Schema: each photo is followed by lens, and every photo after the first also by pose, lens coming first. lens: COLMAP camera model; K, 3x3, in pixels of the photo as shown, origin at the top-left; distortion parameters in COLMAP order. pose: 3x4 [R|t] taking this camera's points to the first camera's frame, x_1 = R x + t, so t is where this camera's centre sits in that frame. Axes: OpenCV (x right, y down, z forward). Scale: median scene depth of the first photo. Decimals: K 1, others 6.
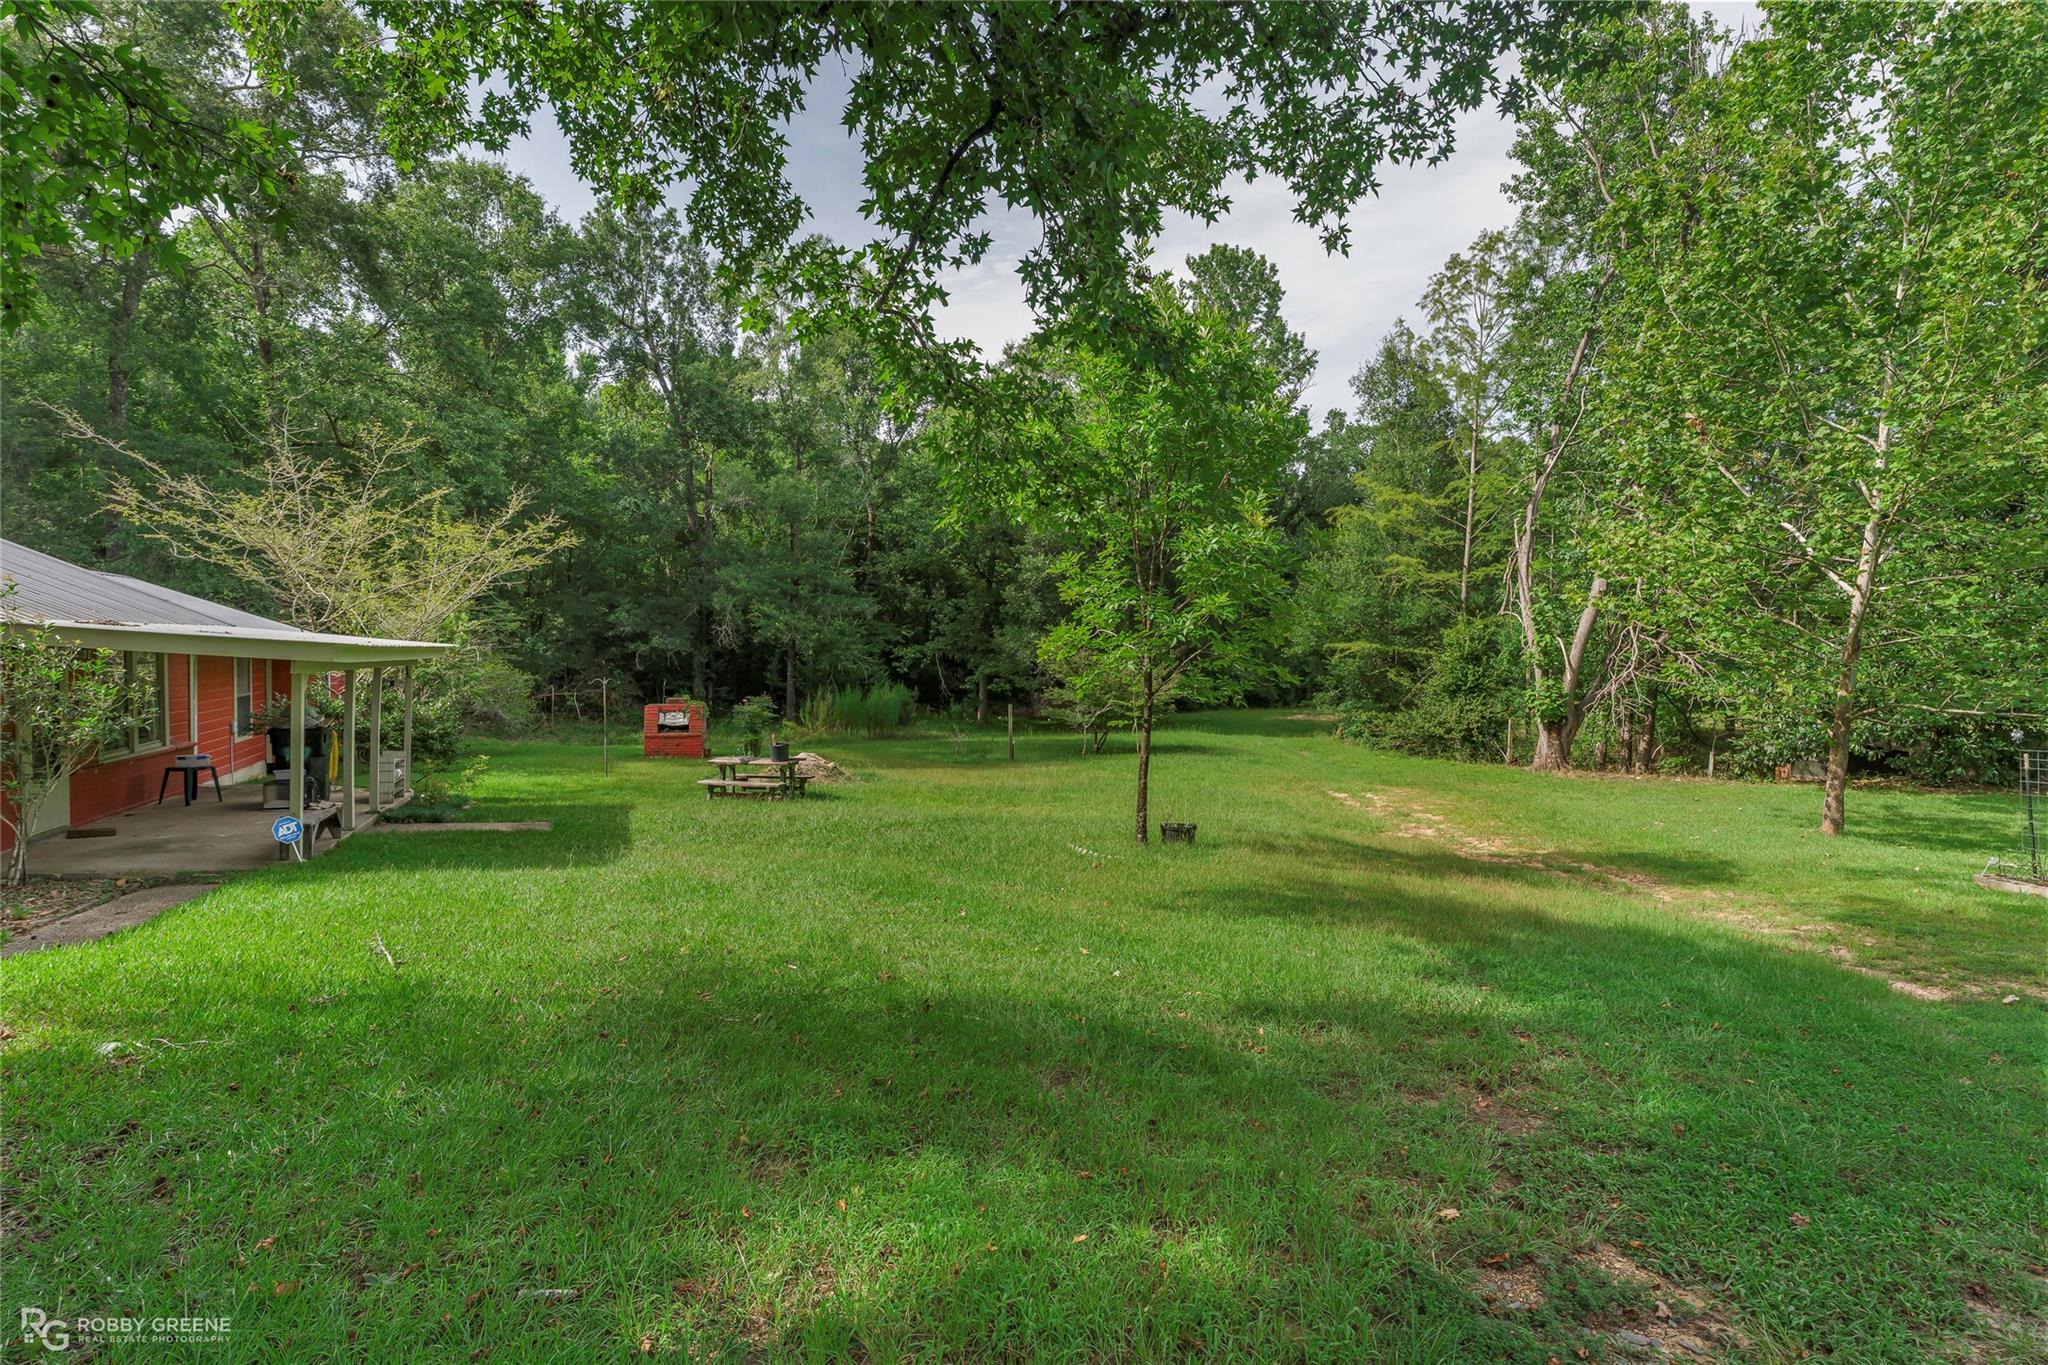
lens RADIAL K [[1116.3, 0, 1024.5], [0, 1116.3, 677.0], [0, 0, 1]] dist [-0.002640, -0.000118]
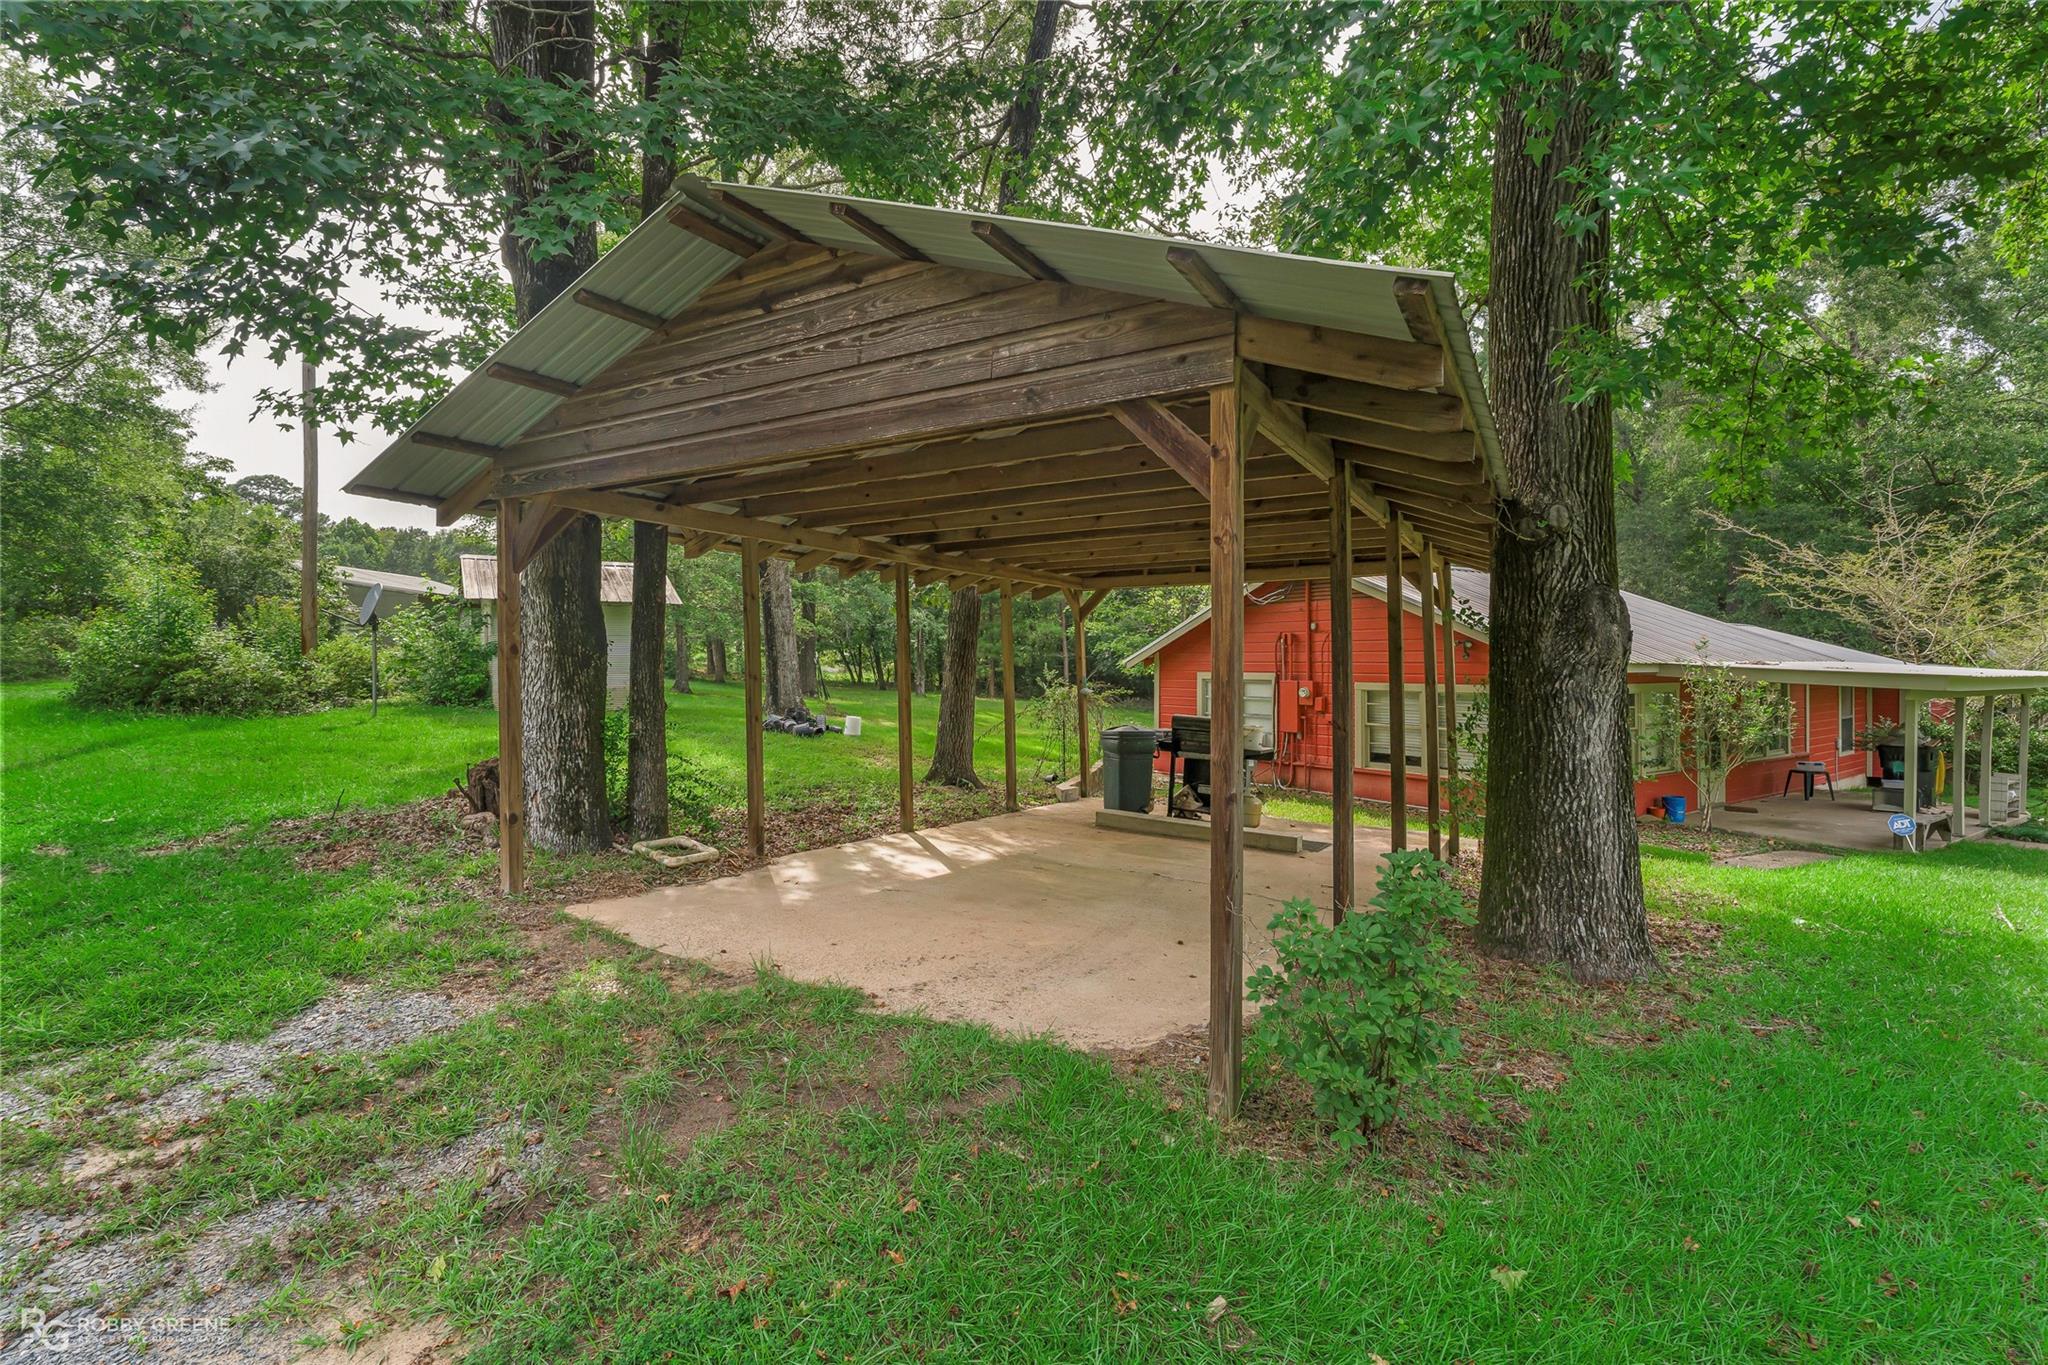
lens RADIAL K [[930.0, 0, 1023.8], [0, 930.0, 679.5], [0, 0, 1]] dist [-0.002580, -0.000407]
pose [[0.242136, -0.009051, -0.970200, 0.066473], [-0.014694, 0.999808, -0.012994, 0.001327], [0.970131, 0.017403, 0.241956, -0.125905]]
